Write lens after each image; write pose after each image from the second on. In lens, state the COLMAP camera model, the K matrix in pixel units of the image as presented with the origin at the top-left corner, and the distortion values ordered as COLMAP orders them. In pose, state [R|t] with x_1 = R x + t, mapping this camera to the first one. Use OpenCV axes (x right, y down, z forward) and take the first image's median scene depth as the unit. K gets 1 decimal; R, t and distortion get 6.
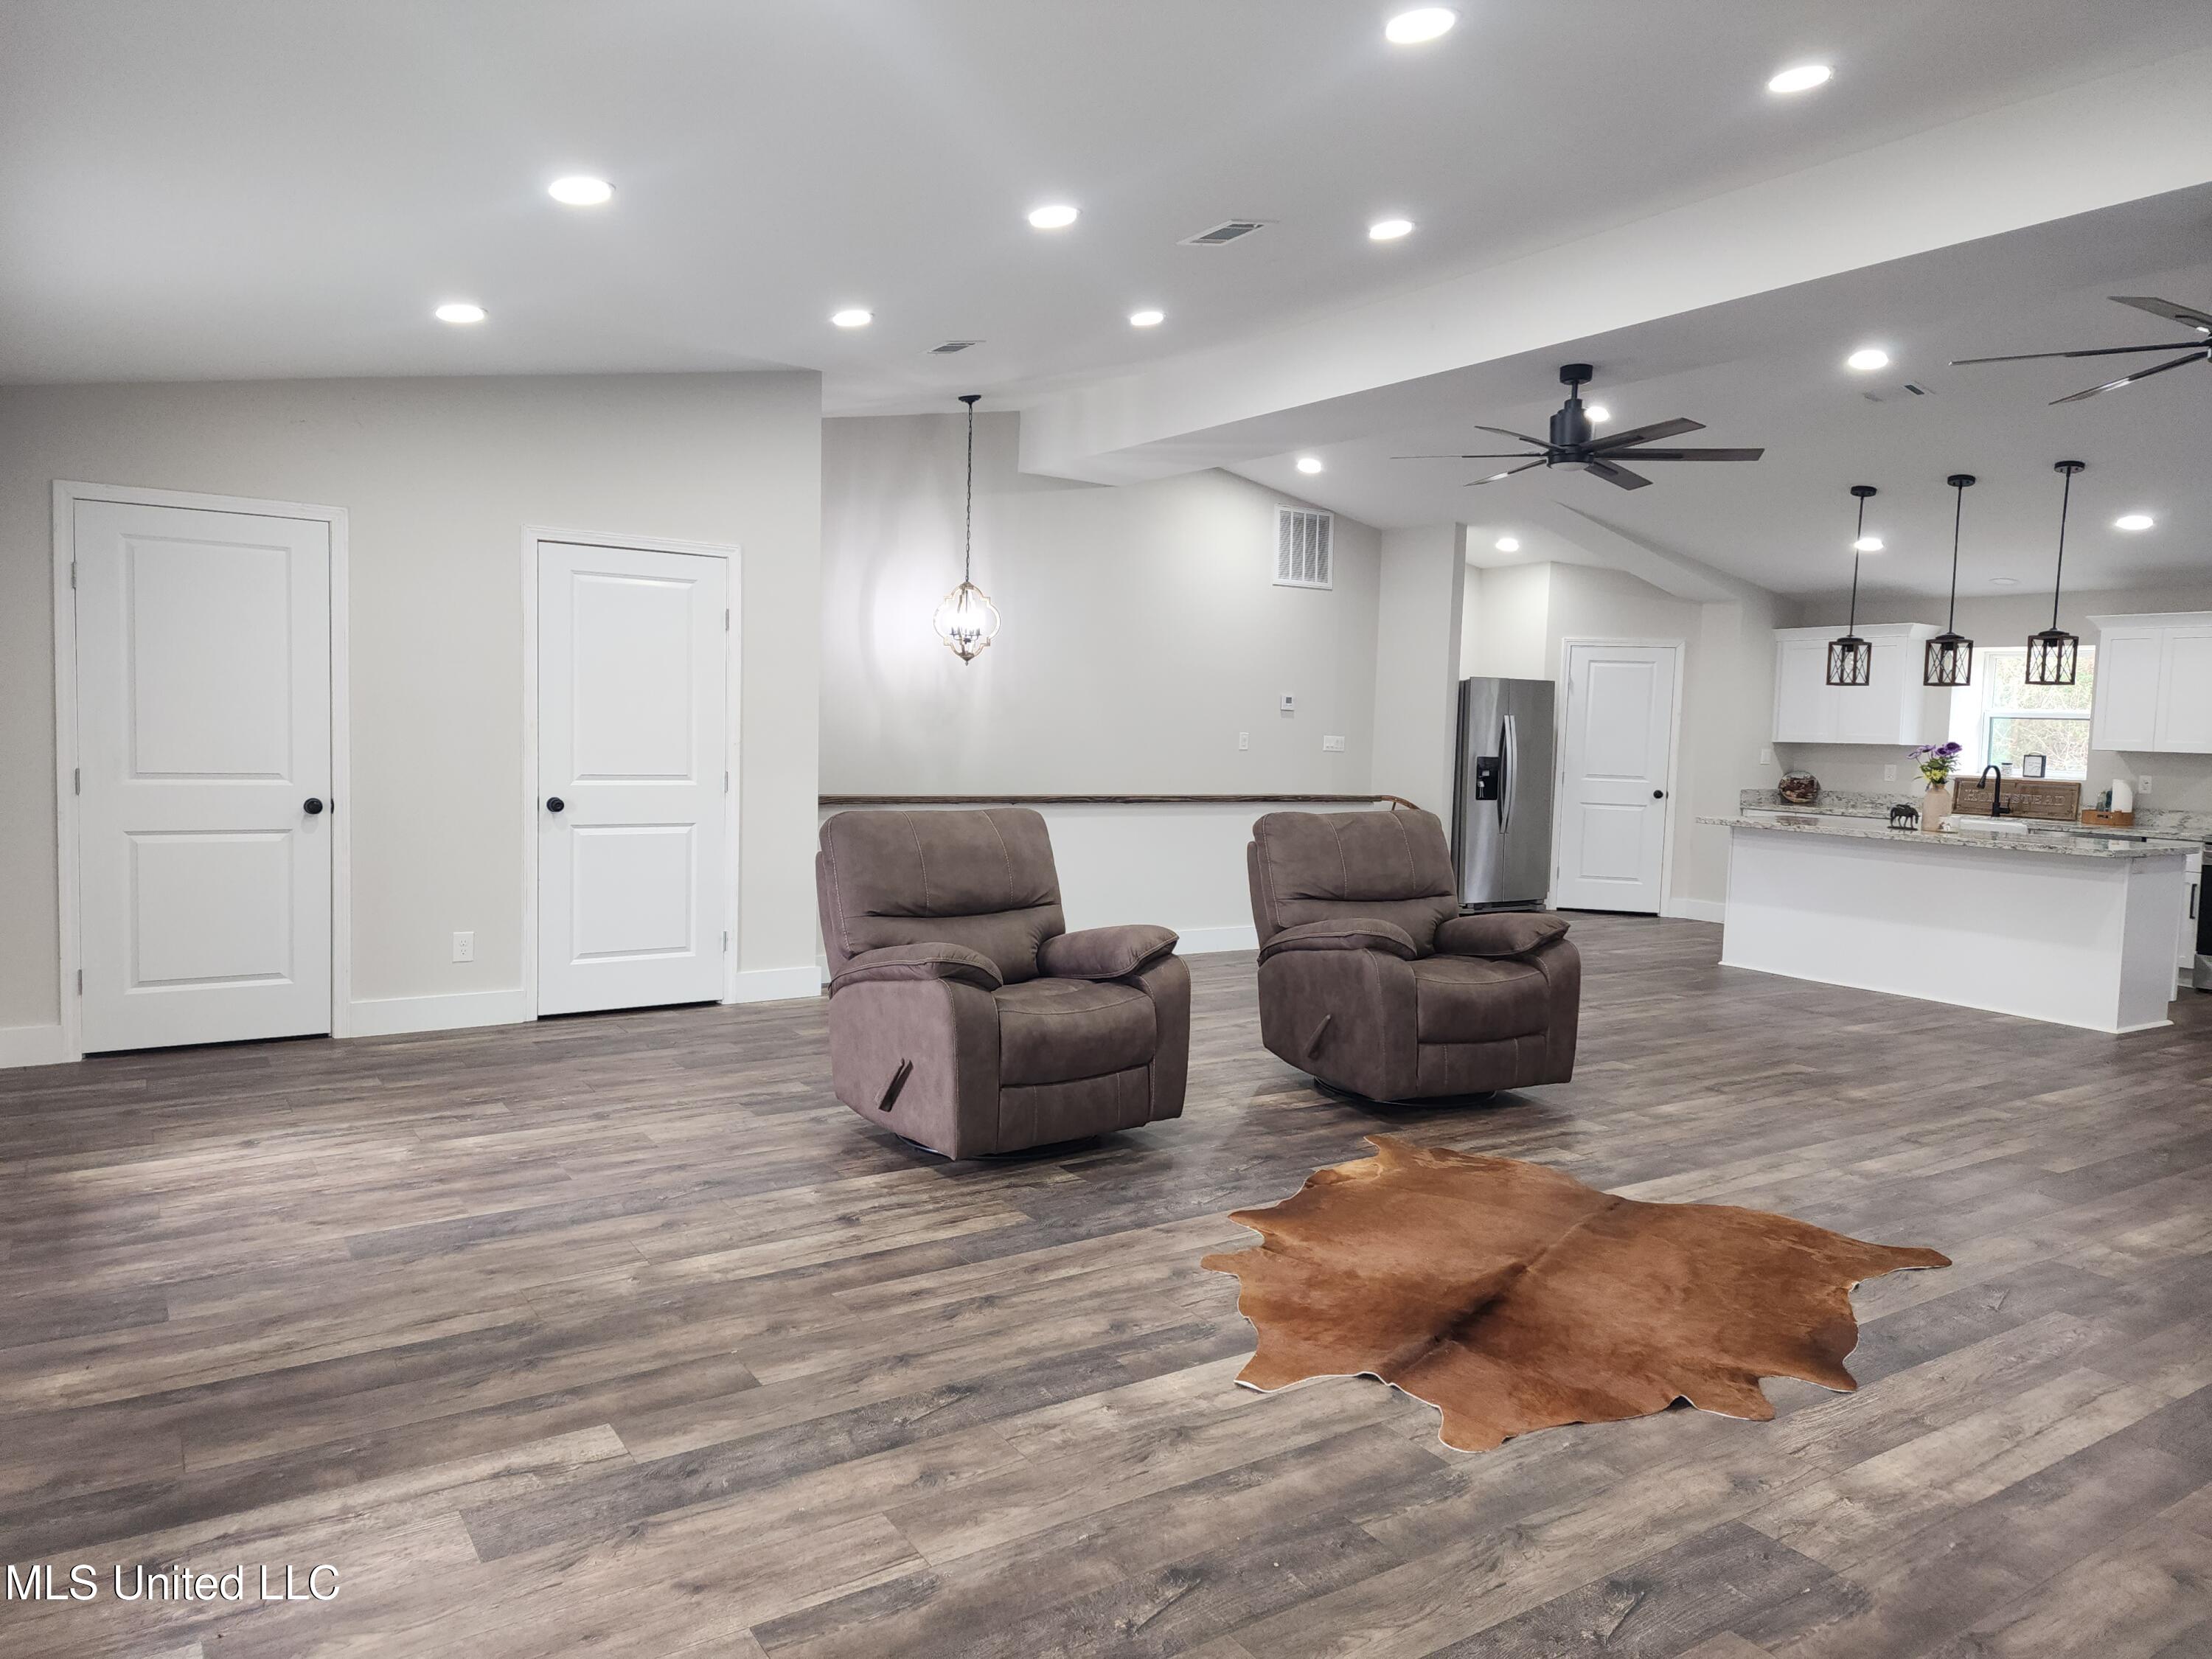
lens RADIAL K [[1505.1, 0, 1110.8], [0, 1505.1, 819.9], [0, 0, 1]] dist [0.002001, -0.002194]
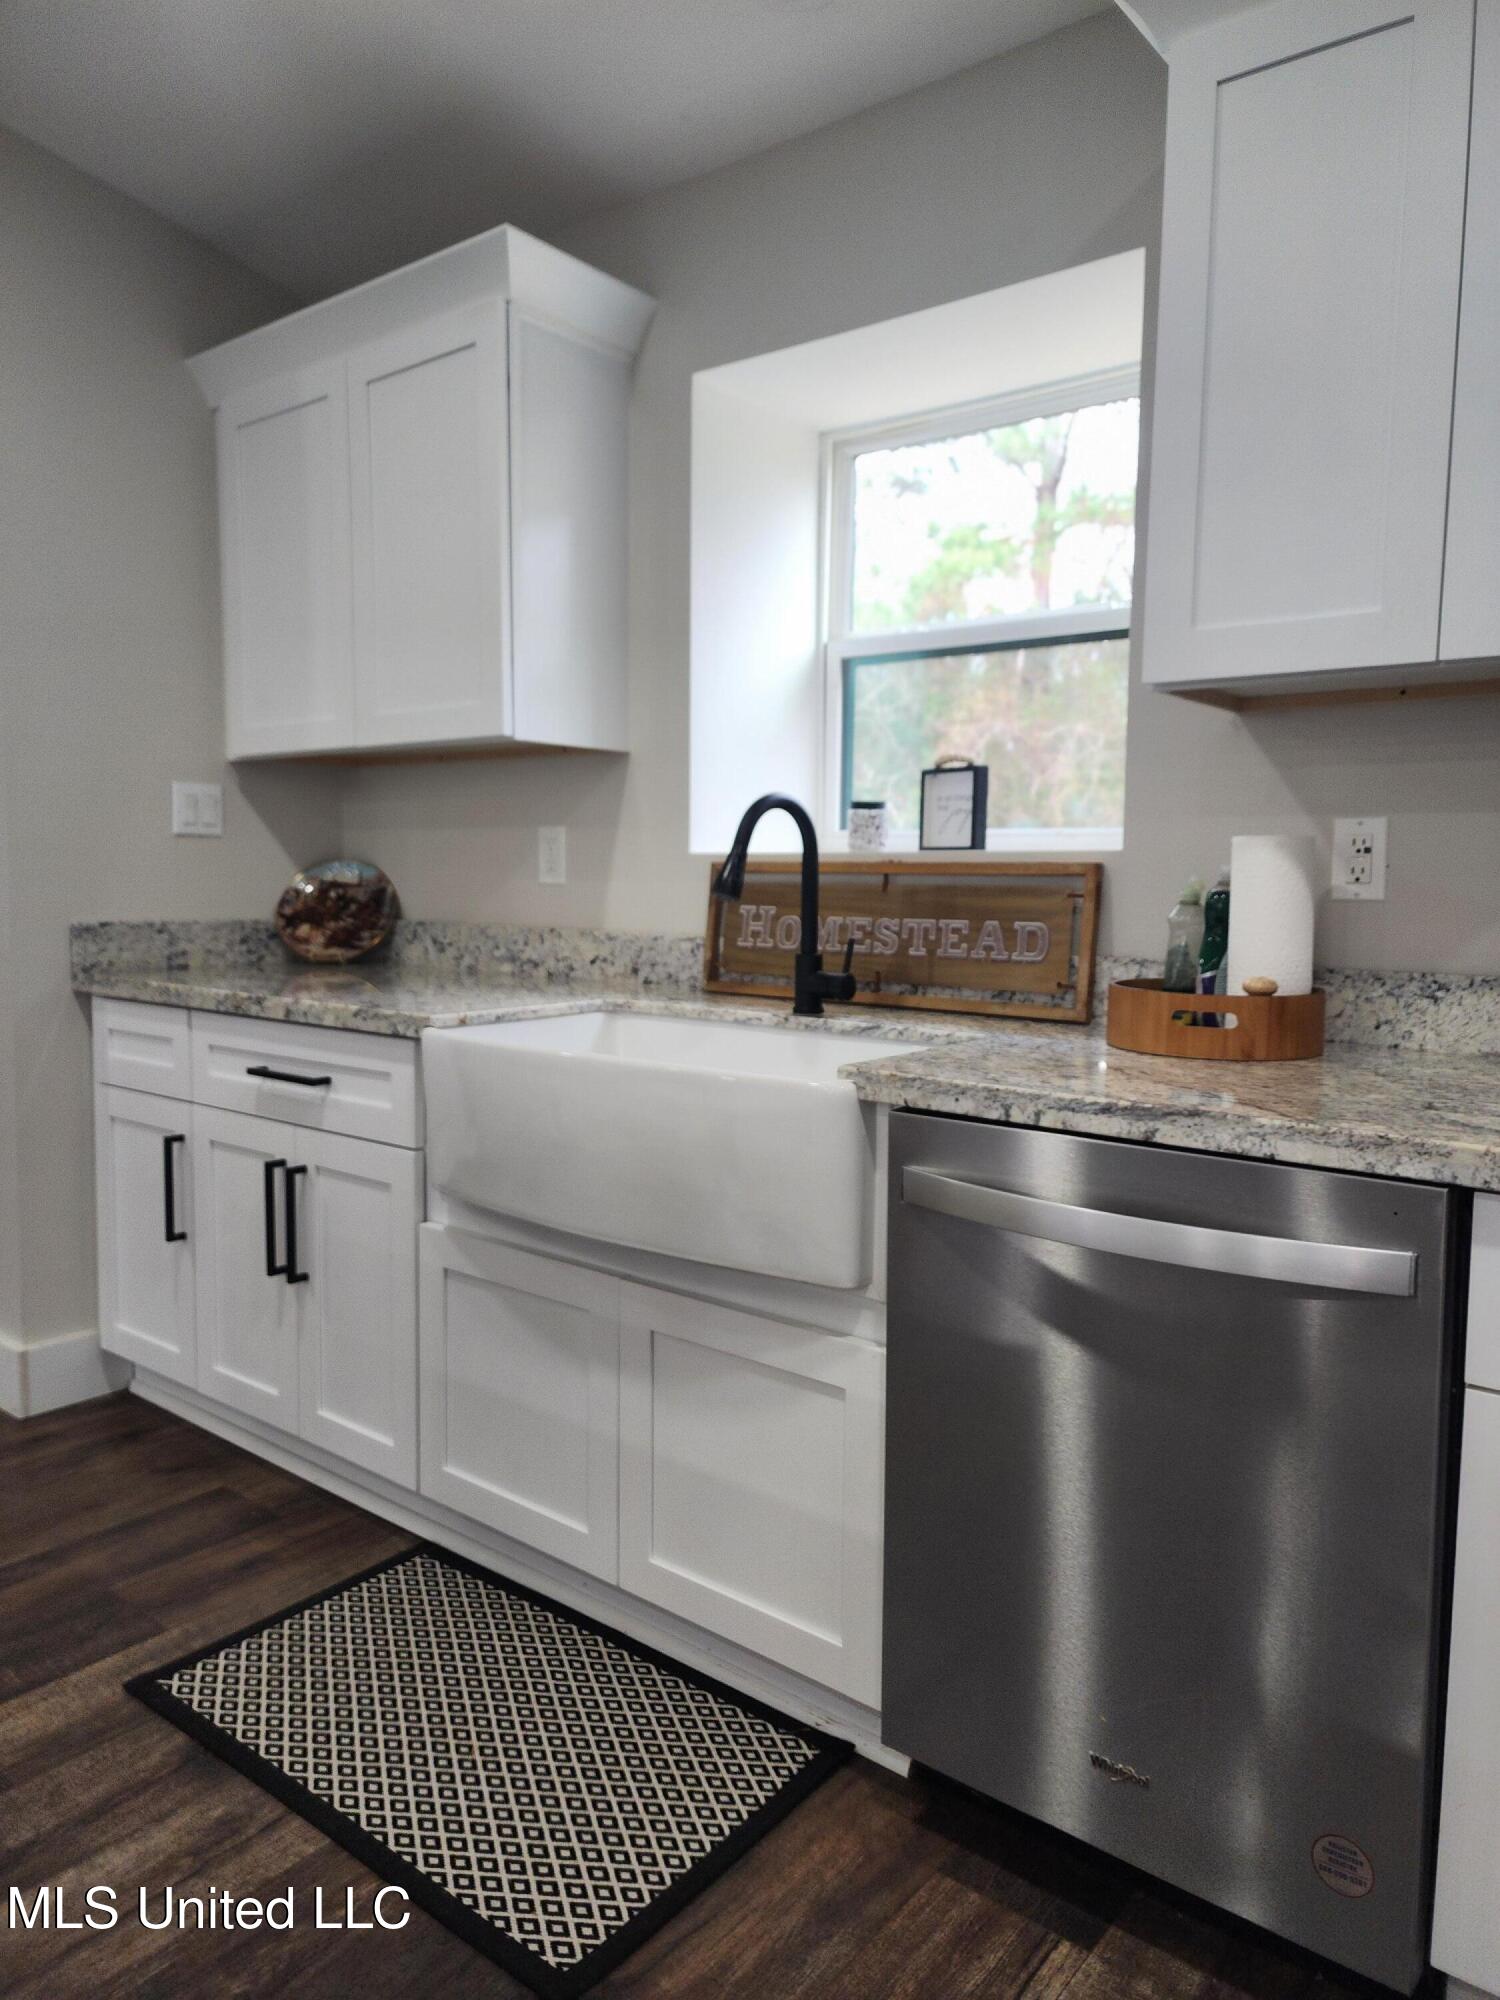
lens RADIAL K [[1360.8, 0, 745.3], [0, 1360.8, 1001.8], [0, 0, 1]] dist [0.002001, -0.002194]
pose [[0.951381, -0.064348, 0.301222, 0.504122], [0.048331, 0.997007, 0.060336, -0.017698], [-0.304203, -0.042844, 0.951643, 0.780325]]
